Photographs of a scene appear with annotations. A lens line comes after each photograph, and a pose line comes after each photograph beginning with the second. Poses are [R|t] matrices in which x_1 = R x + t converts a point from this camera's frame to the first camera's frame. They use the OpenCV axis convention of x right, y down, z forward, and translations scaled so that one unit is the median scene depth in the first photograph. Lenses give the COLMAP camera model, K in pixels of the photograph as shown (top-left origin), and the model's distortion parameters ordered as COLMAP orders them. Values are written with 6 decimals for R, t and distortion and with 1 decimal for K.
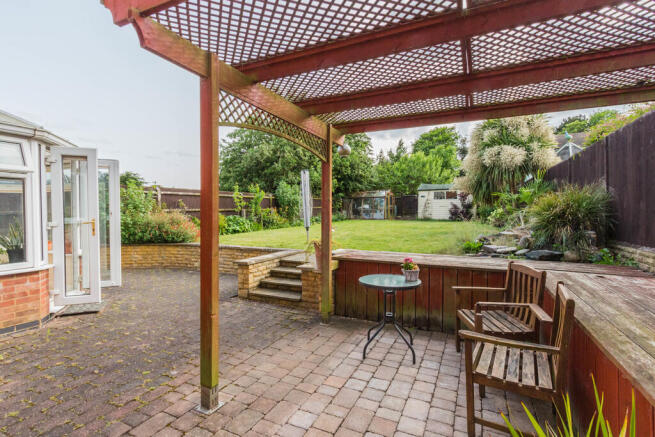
lens RADIAL K [[308.7, 0, 322.1], [0, 308.7, 220.8], [0, 0, 1]] dist [0.011963, -0.000477]
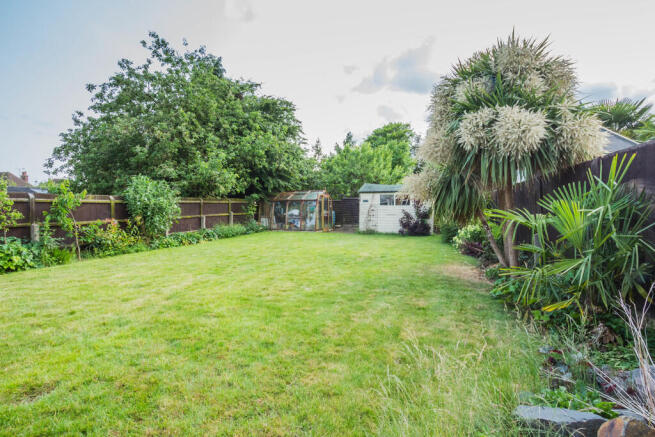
lens RADIAL K [[343.9, 0, 311.7], [0, 343.9, 219.0], [0, 0, 1]] dist [-0.000445, -0.000493]
pose [[0.991535, 0.008839, 0.129540, 0.110669], [-0.007559, 0.999918, -0.010367, -0.030819], [-0.129621, 0.009300, 0.991520, 0.245779]]
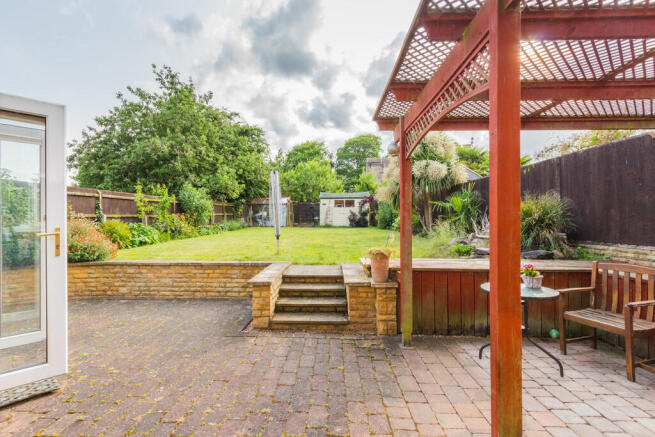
lens RADIAL K [[308.7, 0, 324.4], [0, 308.7, 216.1], [0, 0, 1]] dist [0.011963, -0.000477]
pose [[0.916356, 0.003748, 0.400347, -0.105256], [0.012225, 0.999228, -0.037335, 0.000443], [-0.400178, 0.039107, 0.915603, 0.057243]]
